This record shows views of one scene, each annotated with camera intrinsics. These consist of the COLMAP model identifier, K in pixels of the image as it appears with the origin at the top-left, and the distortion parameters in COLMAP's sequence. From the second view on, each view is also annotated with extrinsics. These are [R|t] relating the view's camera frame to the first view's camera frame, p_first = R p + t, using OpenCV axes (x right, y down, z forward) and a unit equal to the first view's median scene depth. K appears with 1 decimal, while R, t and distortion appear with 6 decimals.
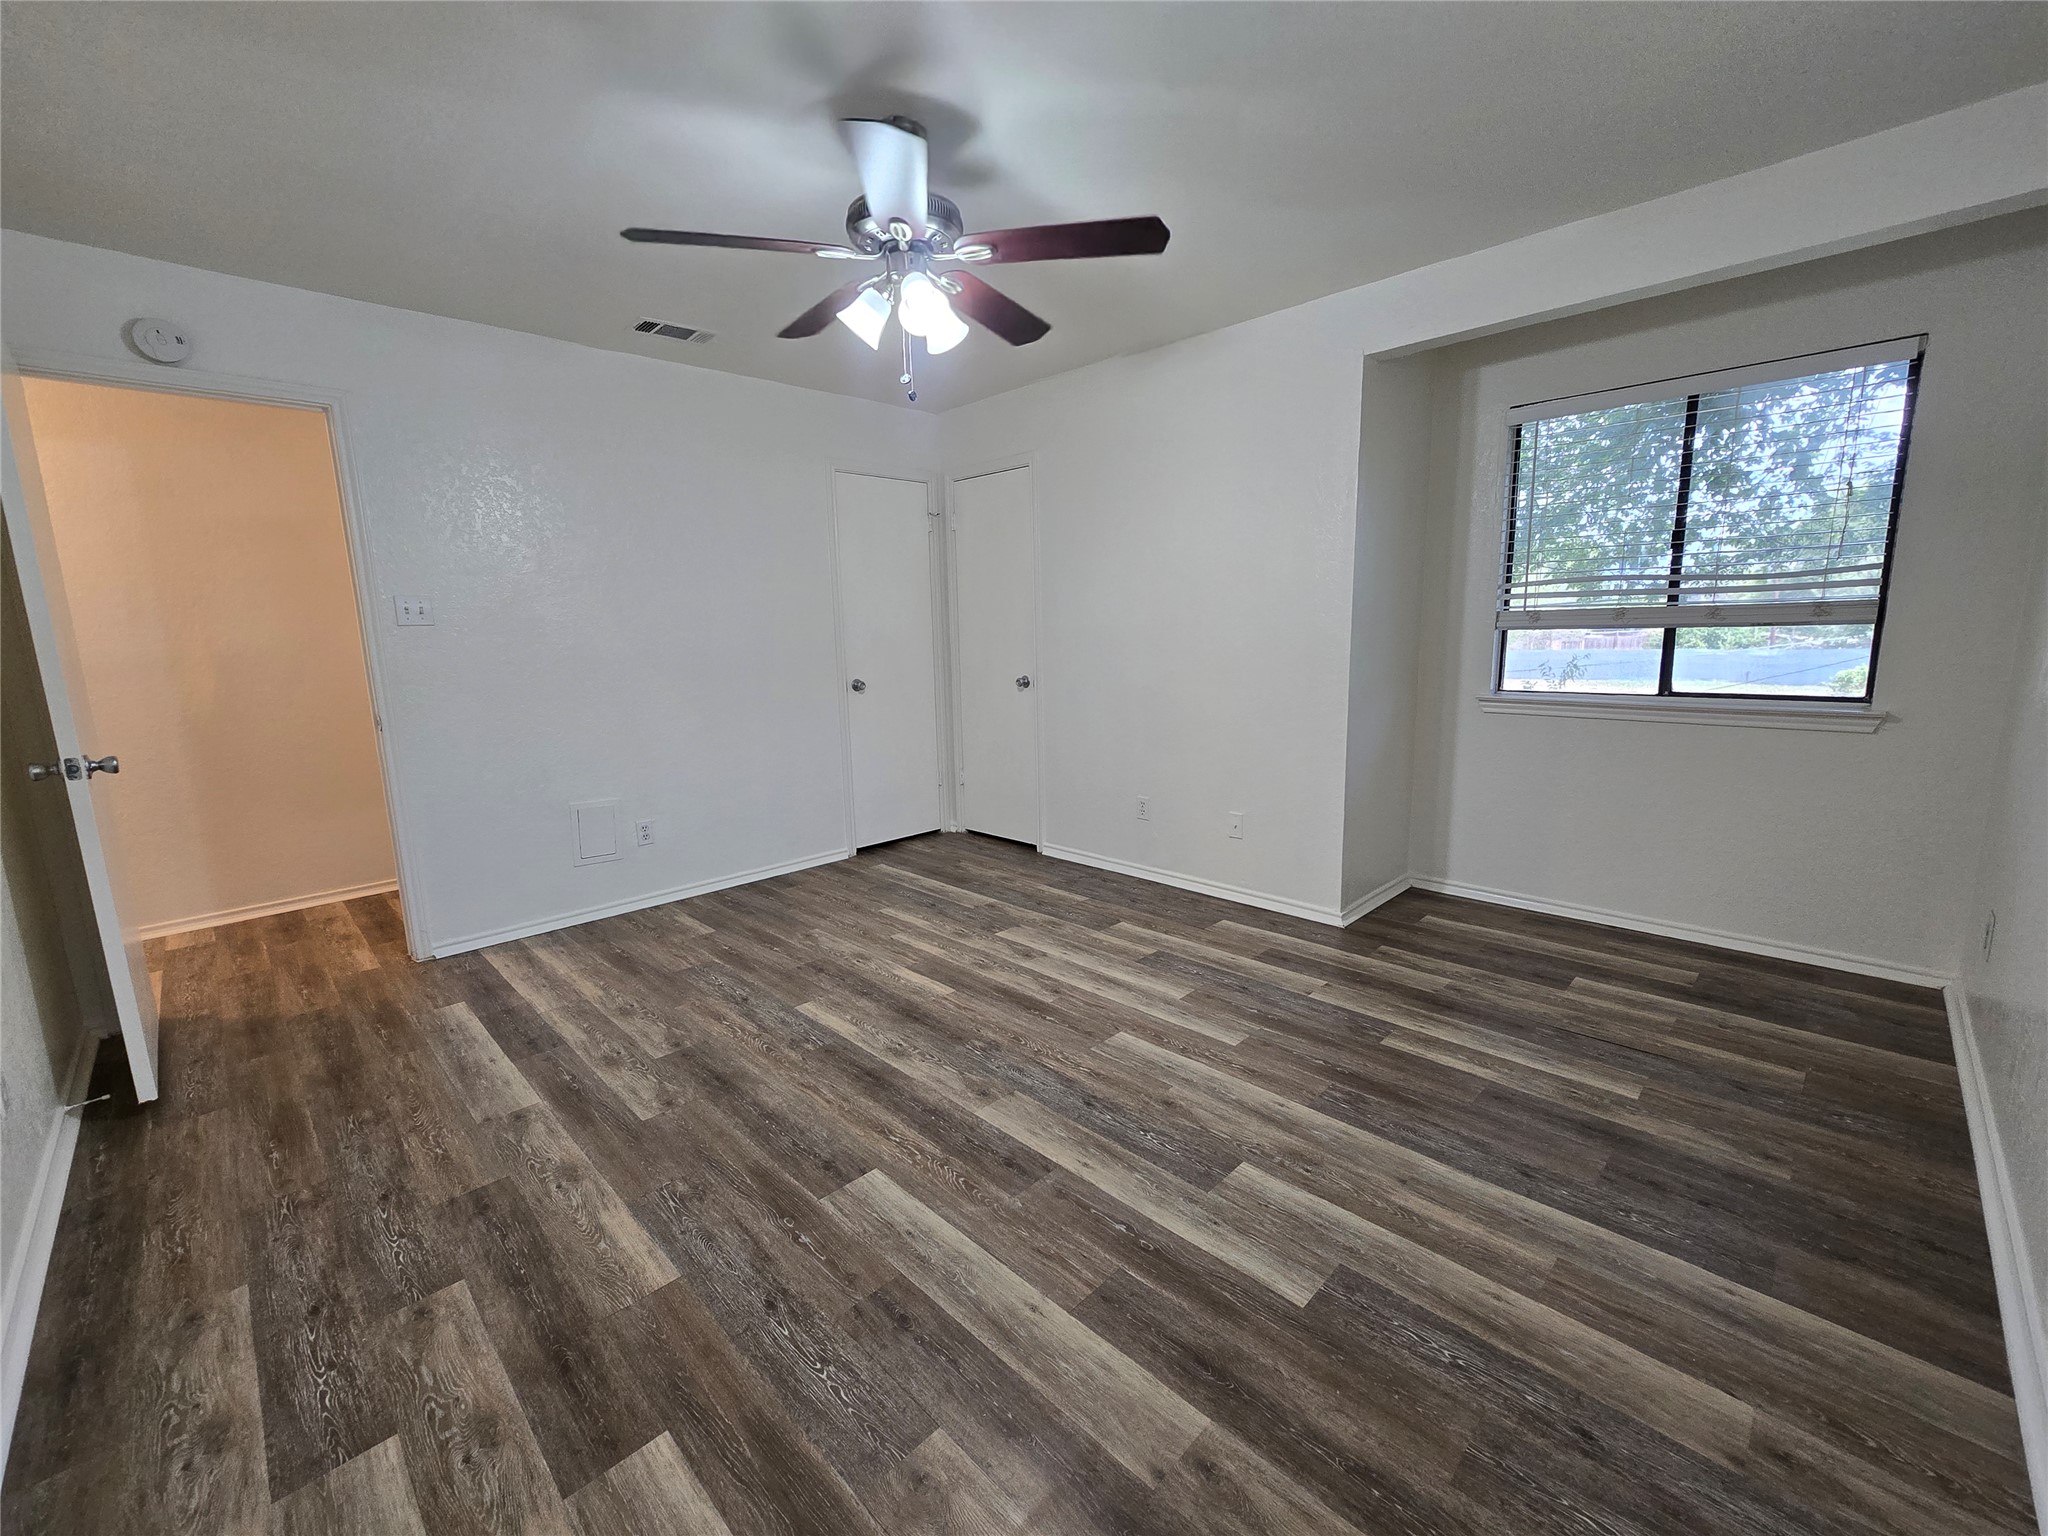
lens RADIAL K [[839.0, 0, 1025.4], [0, 839.0, 769.6], [0, 0, 1]] dist [-0.005421, 0.000963]
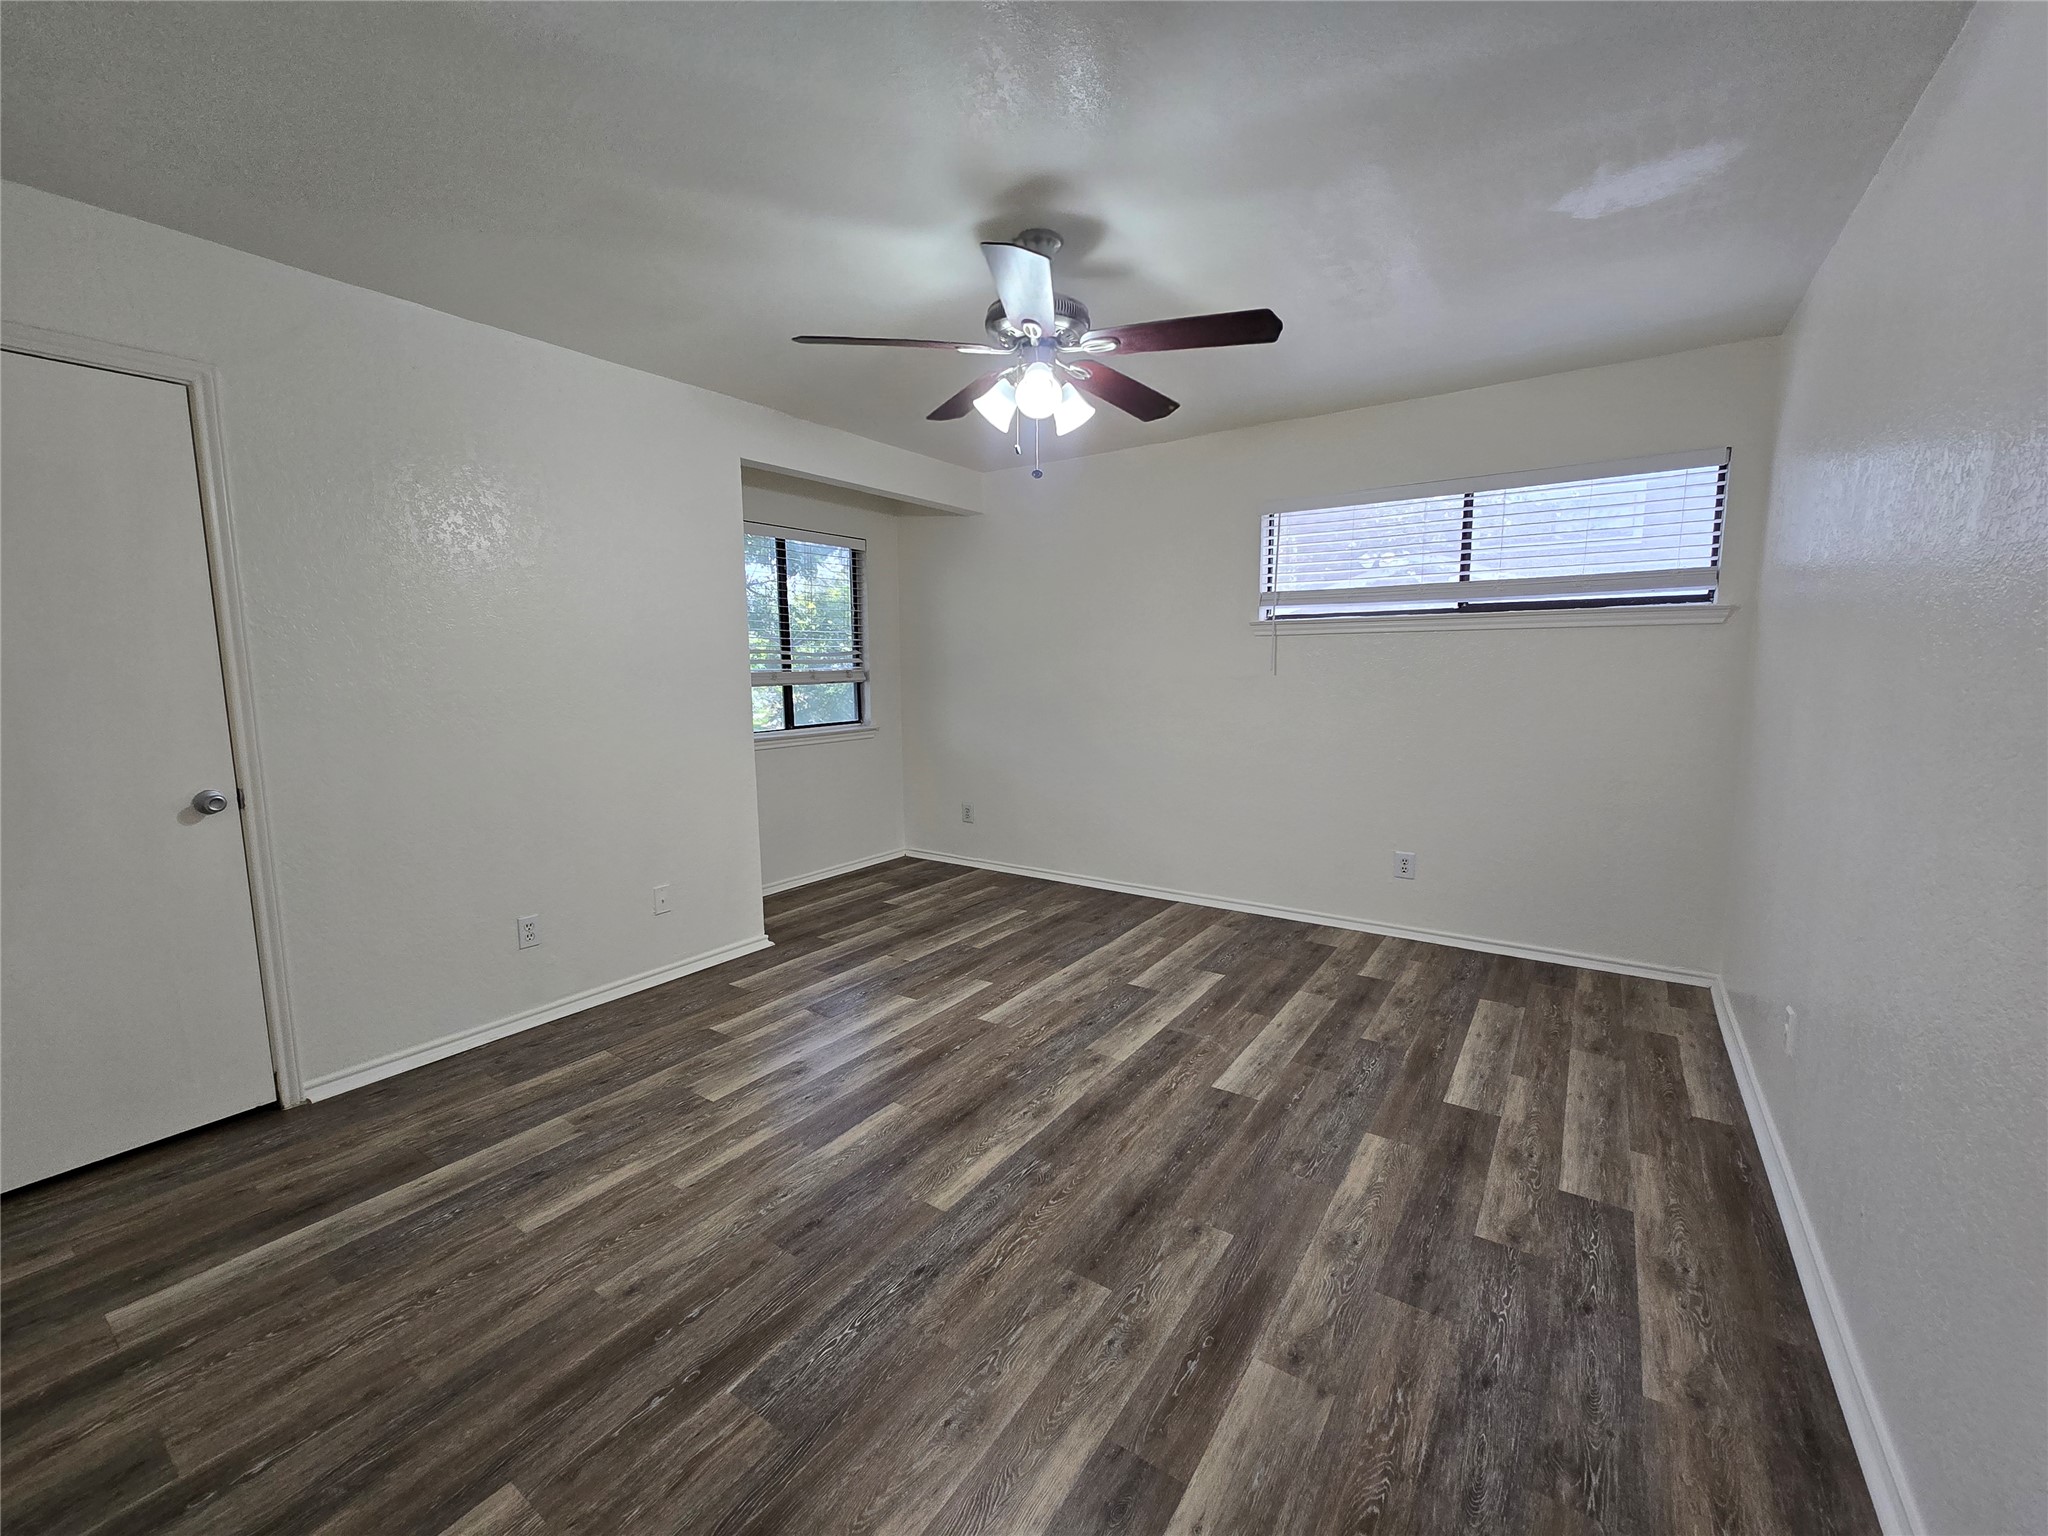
lens RADIAL K [[839.0, 0, 1032.1], [0, 839.0, 755.3], [0, 0, 1]] dist [-0.005421, 0.000963]
pose [[-0.188766, -0.086175, 0.978234, -1.128491], [0.178379, 0.976562, 0.120449, -0.200902], [-0.965685, 0.197233, -0.168970, 1.144477]]
